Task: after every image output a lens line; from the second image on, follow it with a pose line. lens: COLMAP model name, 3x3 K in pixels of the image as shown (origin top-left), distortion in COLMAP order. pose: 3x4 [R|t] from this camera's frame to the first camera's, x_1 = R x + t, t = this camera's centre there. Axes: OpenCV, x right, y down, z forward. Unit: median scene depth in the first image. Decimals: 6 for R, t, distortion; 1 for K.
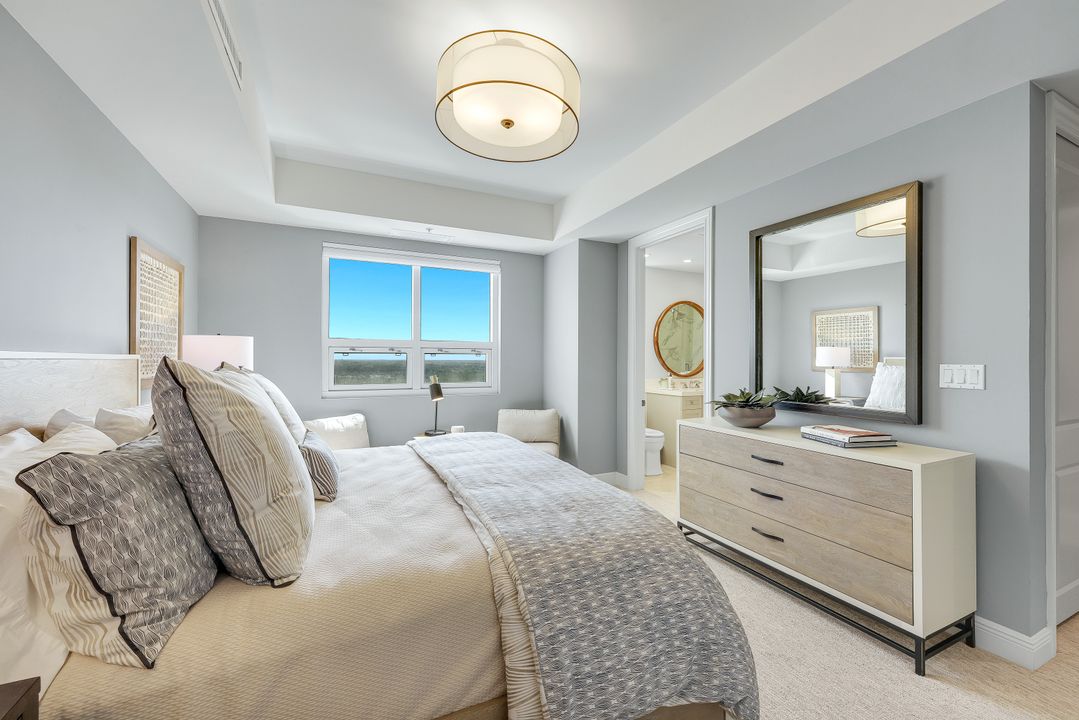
lens RADIAL K [[434.3, 0, 541.3], [0, 434.3, 354.5], [0, 0, 1]] dist [-0.001295, -0.000083]
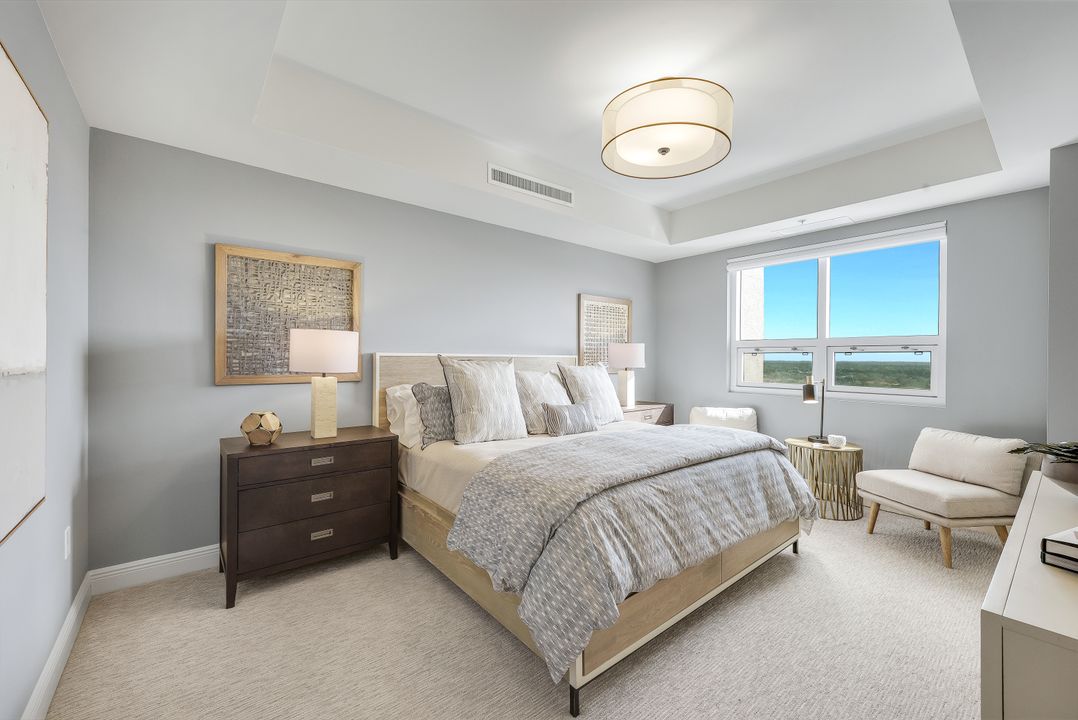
lens RADIAL K [[433.9, 0, 545.9], [0, 433.9, 359.6], [0, 0, 1]] dist [-0.001295, -0.000083]
pose [[0.247479, 0.002675, -0.968890, 0.478622], [0.005357, 0.999977, 0.004130, 0.005555], [0.968878, -0.006212, 0.247459, 0.208317]]
